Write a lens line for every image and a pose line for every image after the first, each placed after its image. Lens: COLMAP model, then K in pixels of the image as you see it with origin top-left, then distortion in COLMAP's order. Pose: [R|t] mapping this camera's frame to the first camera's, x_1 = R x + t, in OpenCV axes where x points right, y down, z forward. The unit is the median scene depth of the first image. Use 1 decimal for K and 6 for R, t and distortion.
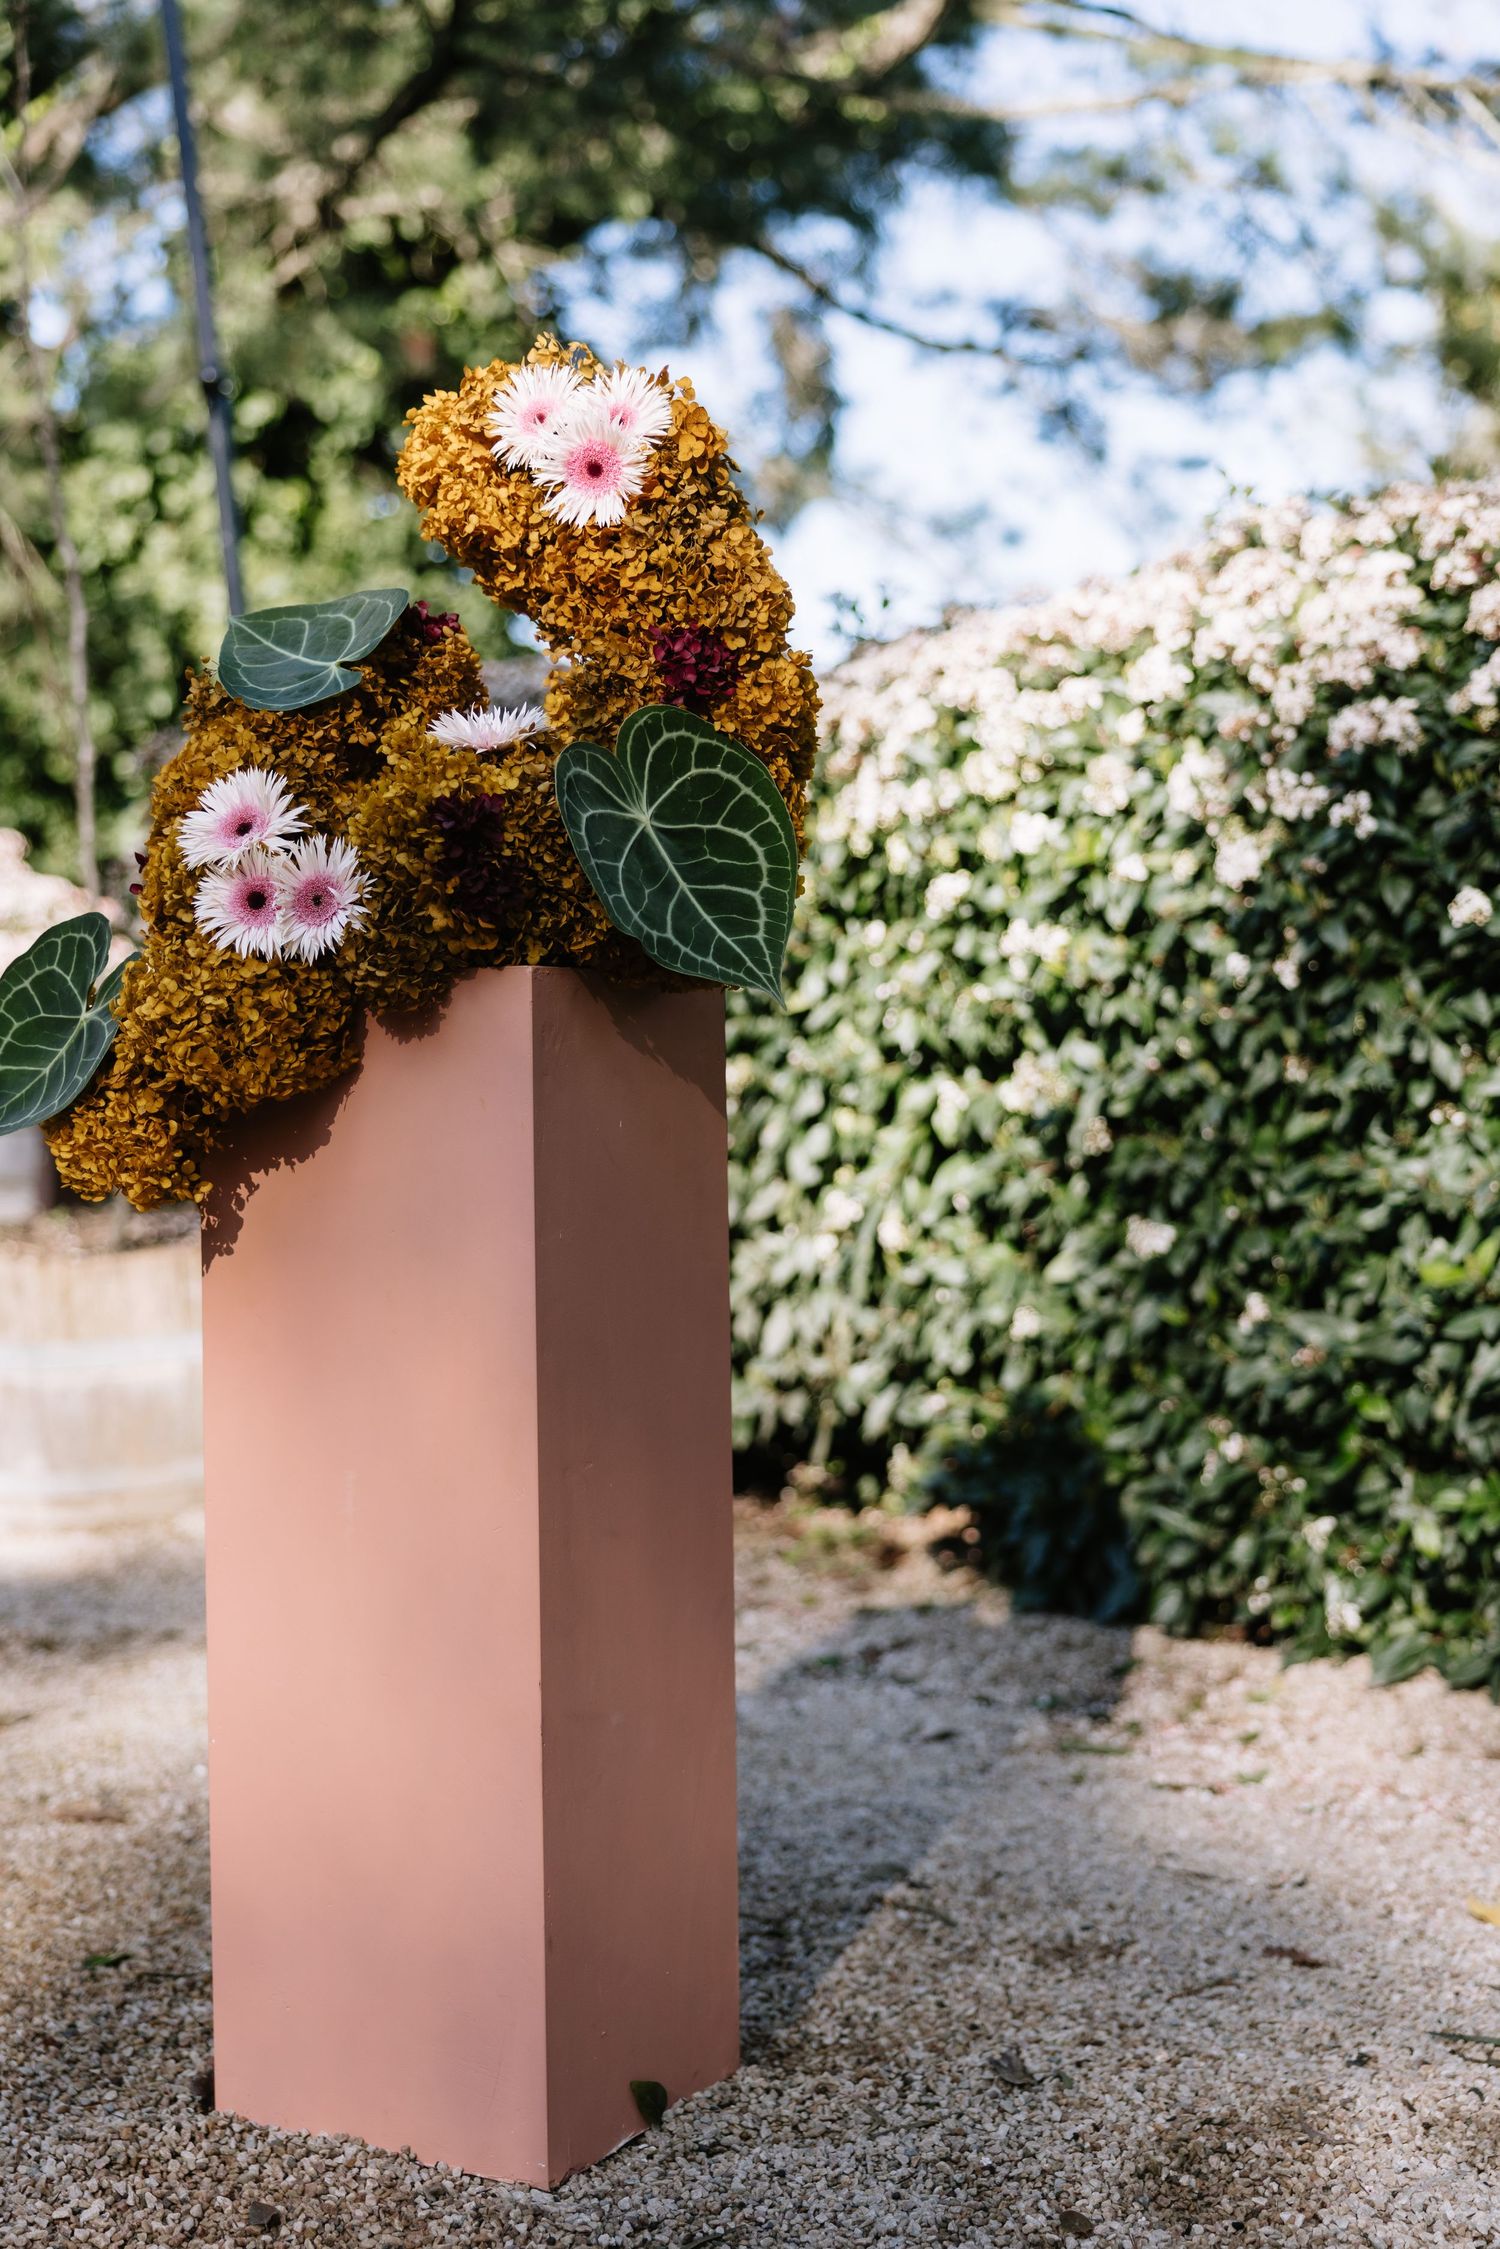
lens RADIAL K [[2972.5, 0, 750.0], [0, 2972.5, 1124.5], [0, 0, 1]] dist [0.008825, -0.012268]
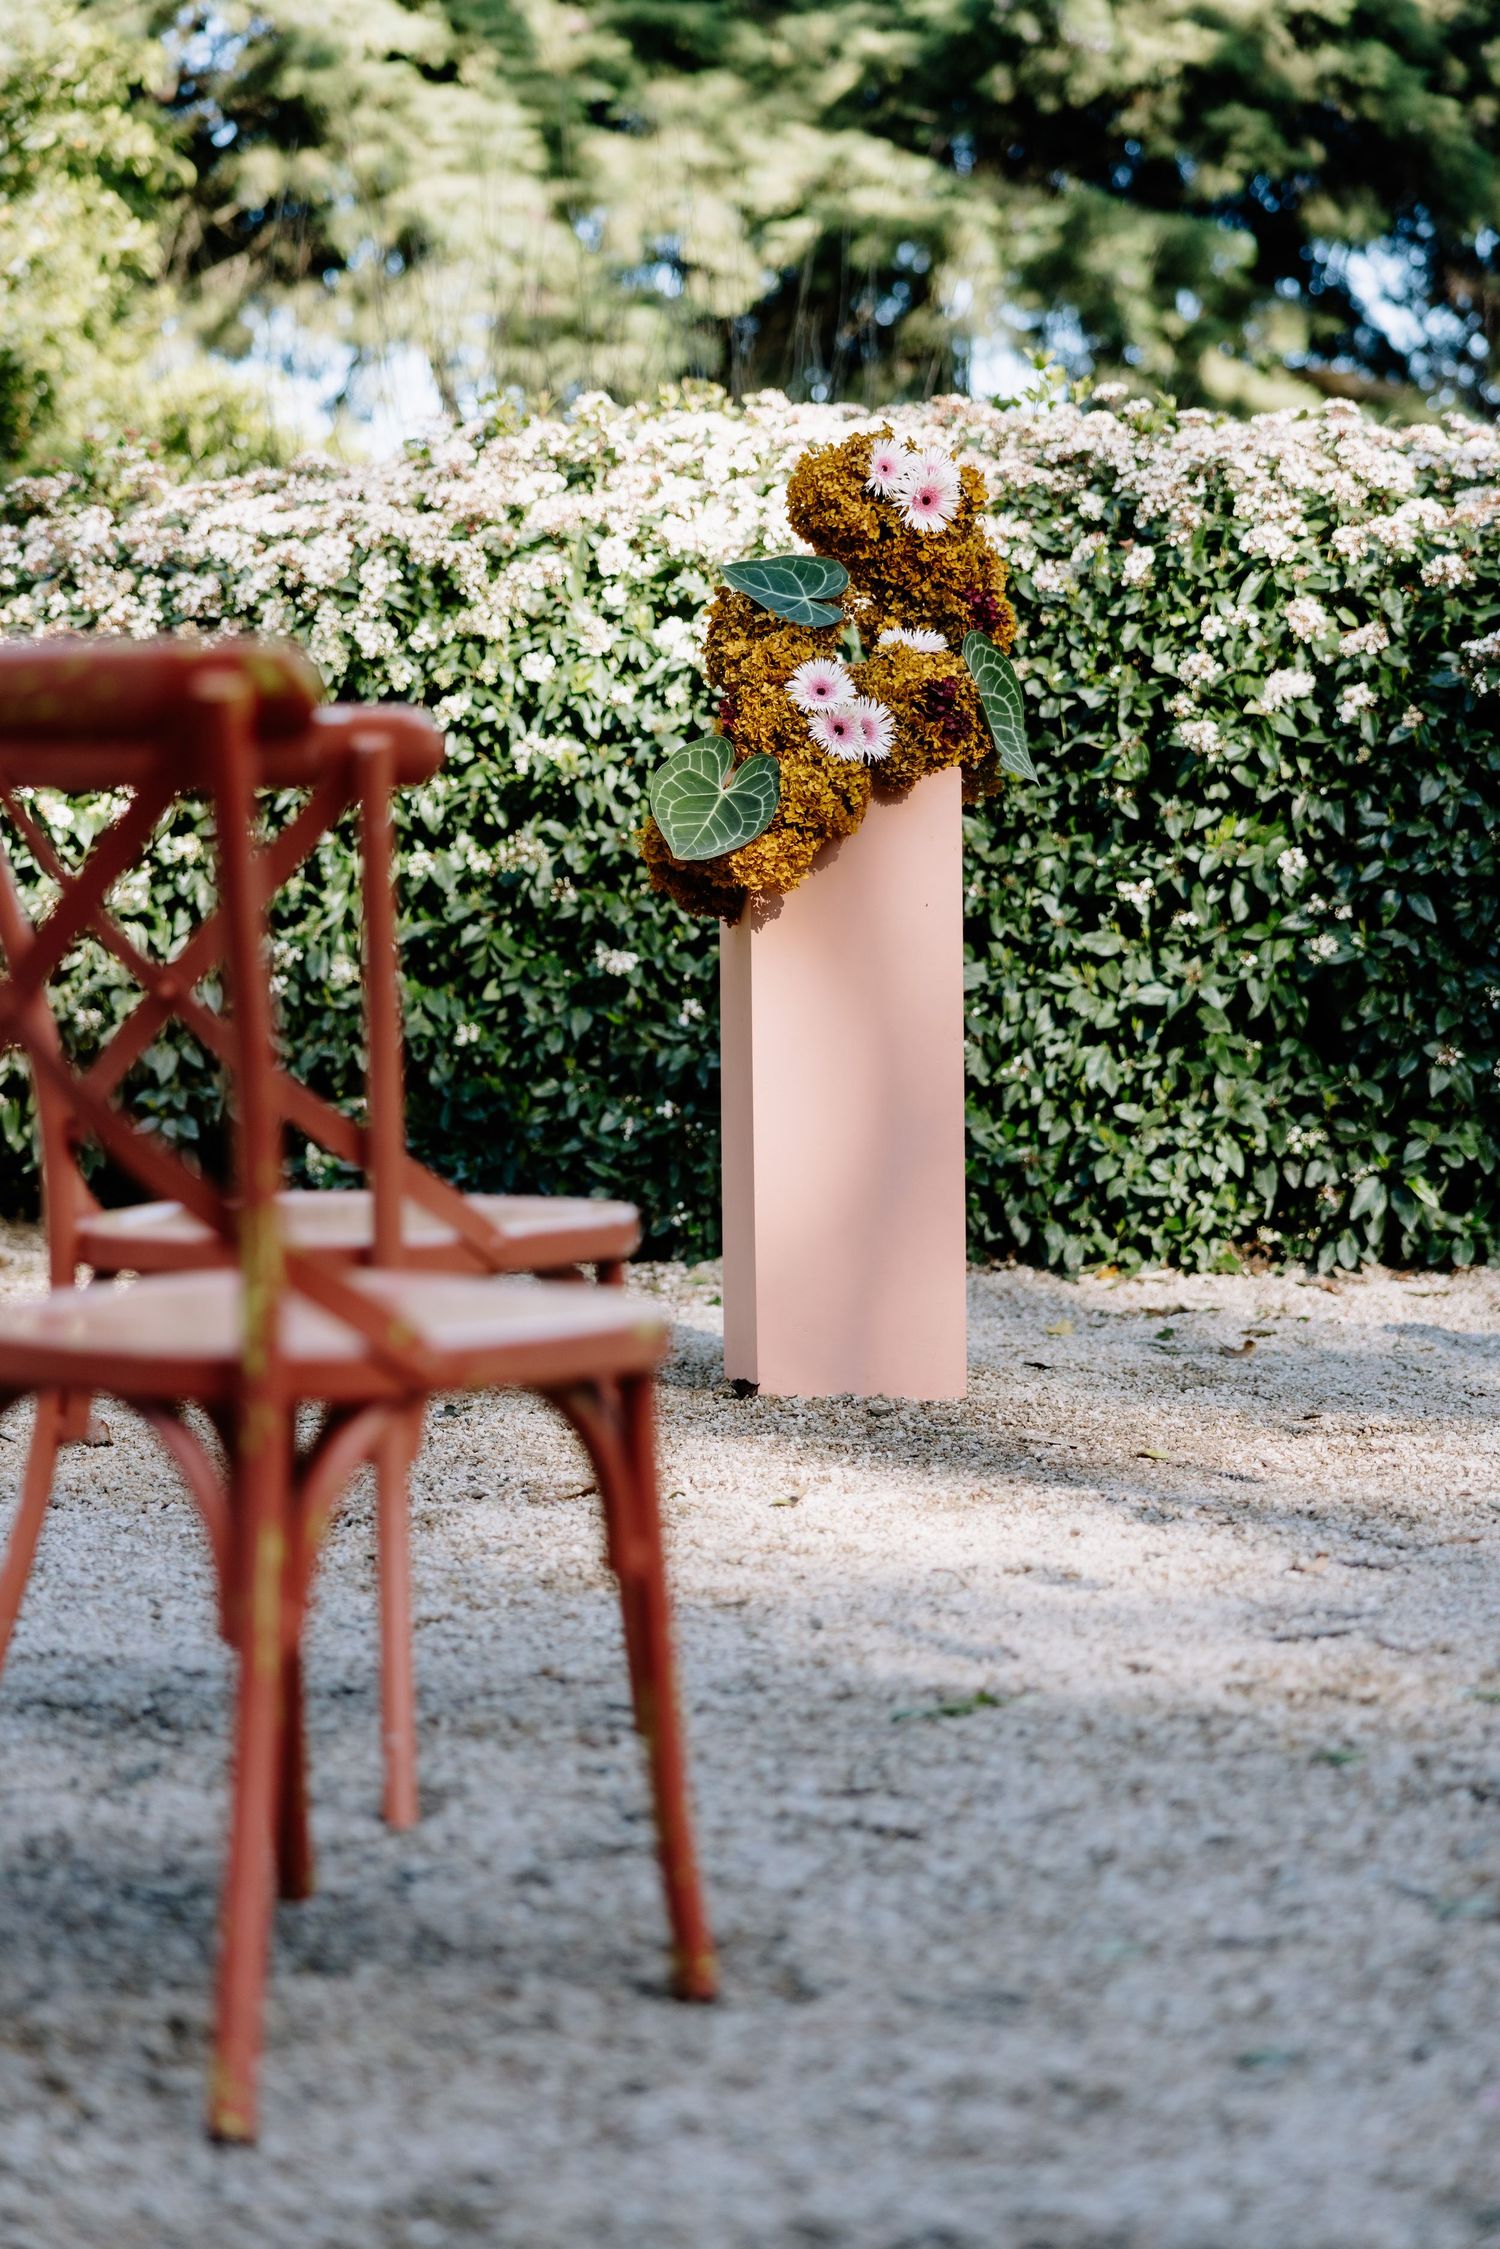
lens RADIAL K [[4151.0, 0, 749.3], [0, 4151.0, 1078.3], [0, 0, 1]] dist [-0.013597, -0.095562]
pose [[0.791631, -0.032140, 0.610154, -1.767885], [0.017958, 0.999408, 0.029344, 0.065094], [-0.610736, -0.012272, 0.791739, -1.017049]]
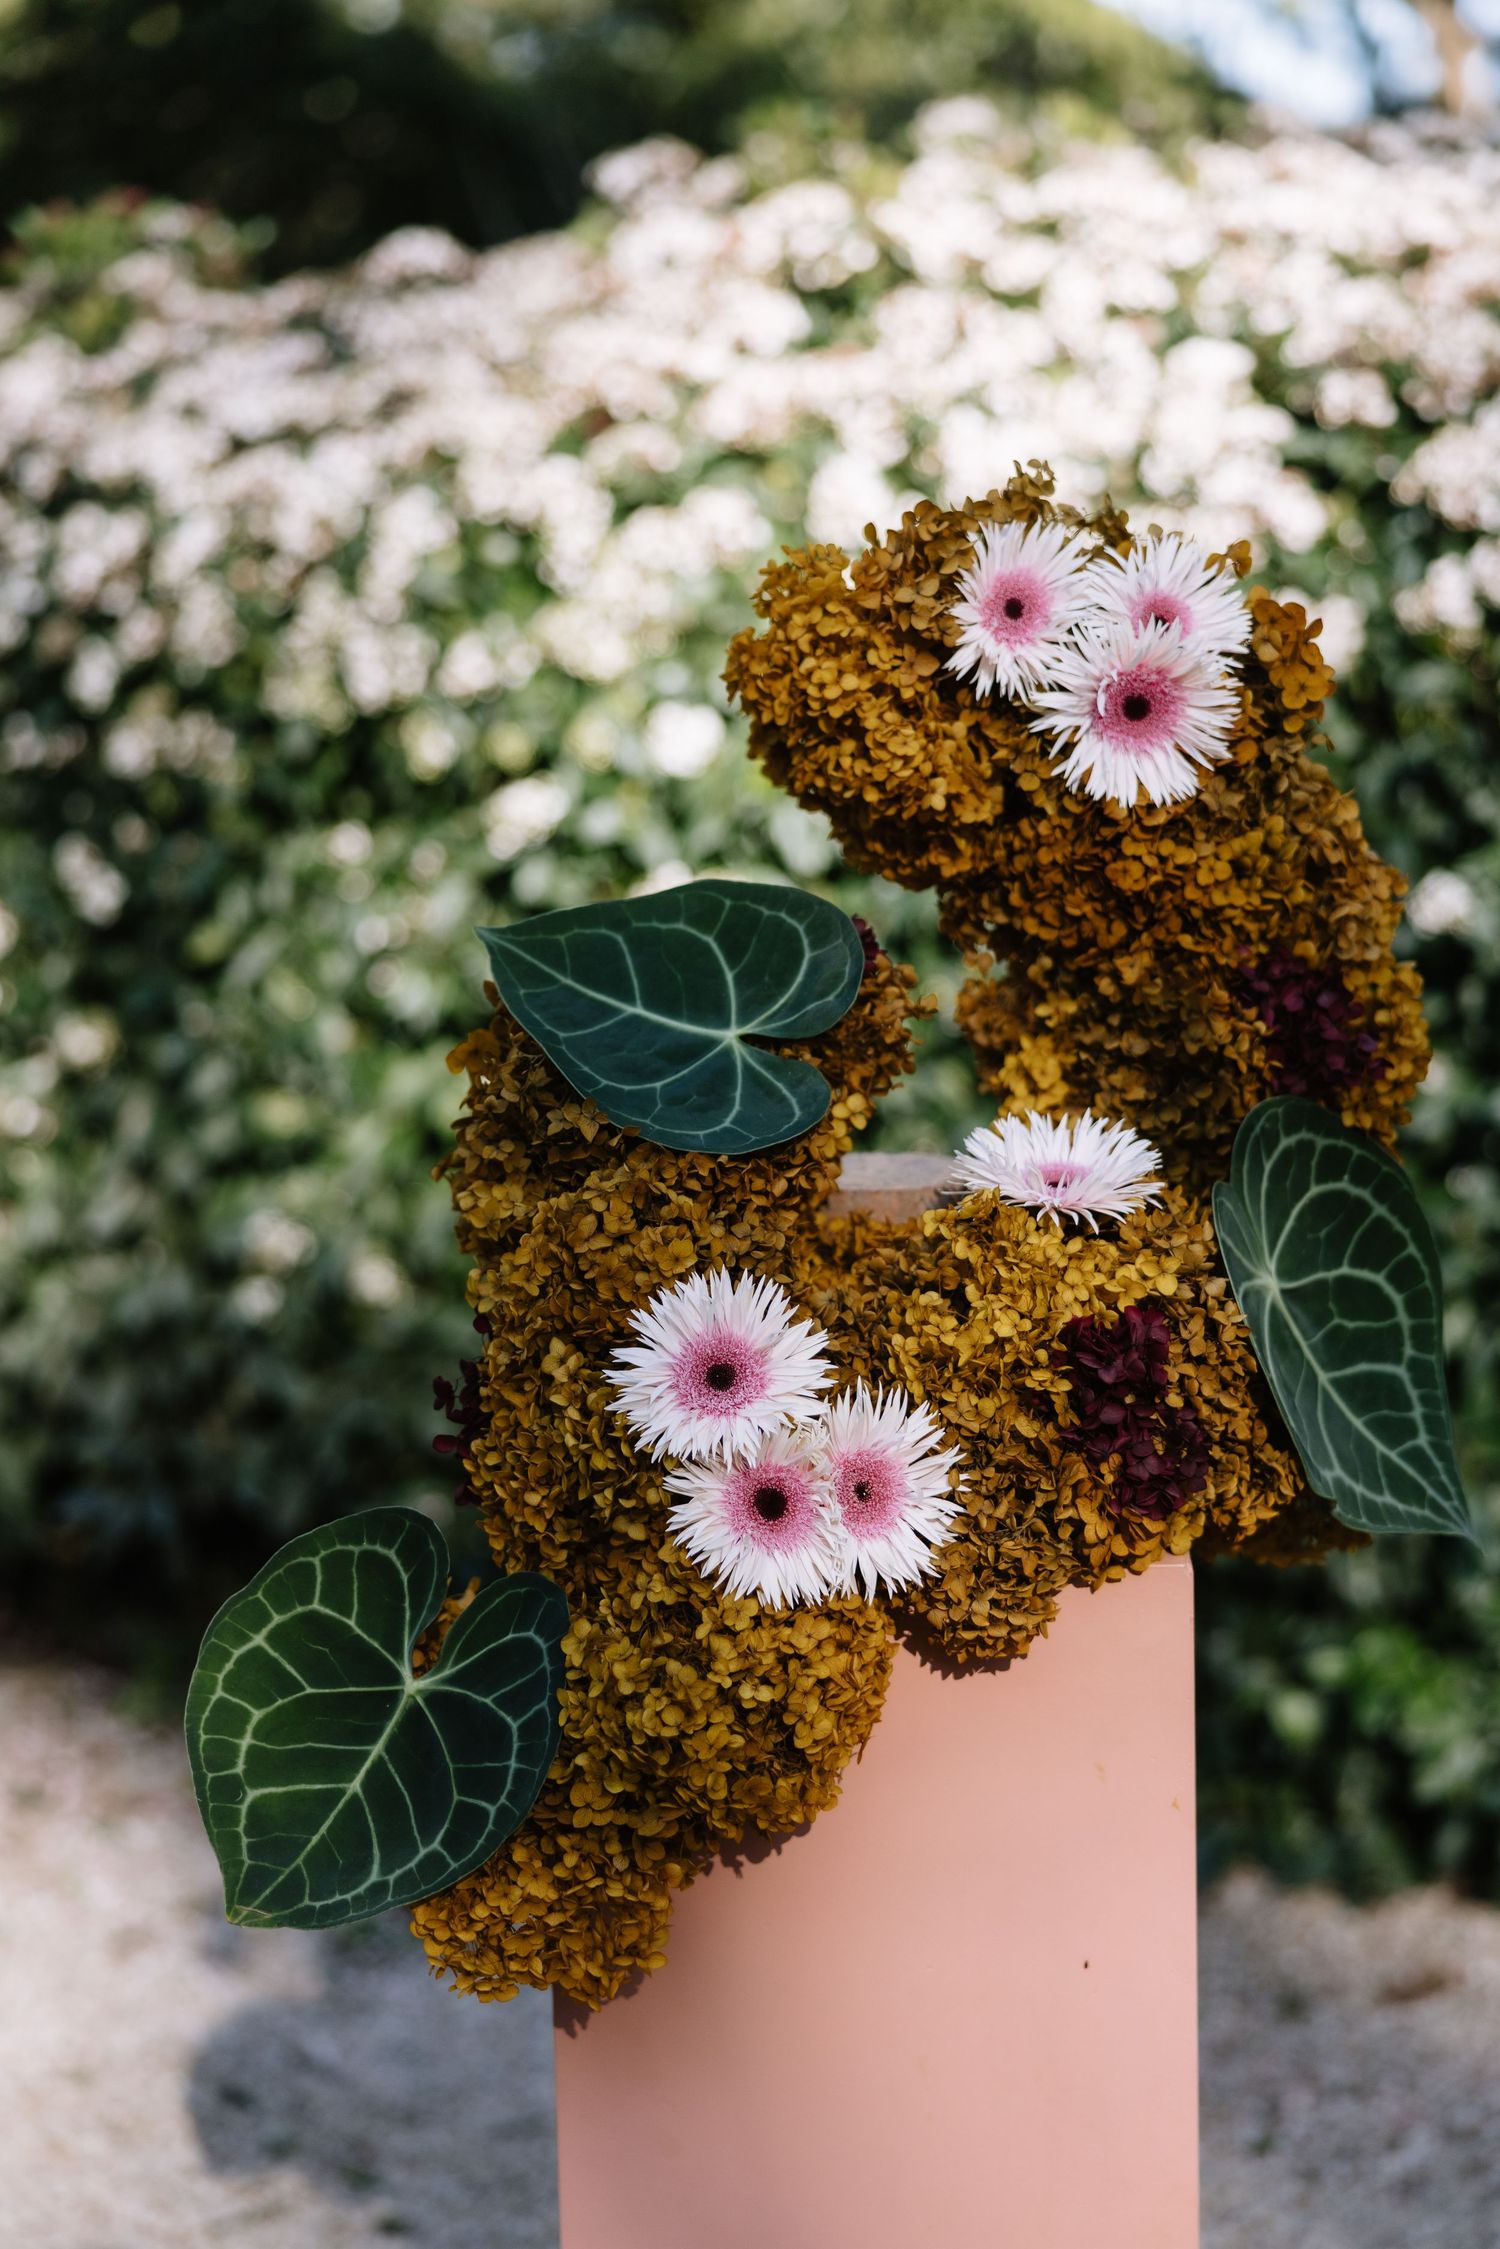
lens RADIAL K [[4151.0, 0, 749.3], [0, 4151.0, 1078.3], [0, 0, 1]] dist [-0.013597, -0.095562]
pose [[0.911094, -0.079645, 0.404431, -0.488779], [0.023803, 0.989684, 0.141278, -0.271509], [-0.411511, -0.119091, 0.903591, 0.244143]]
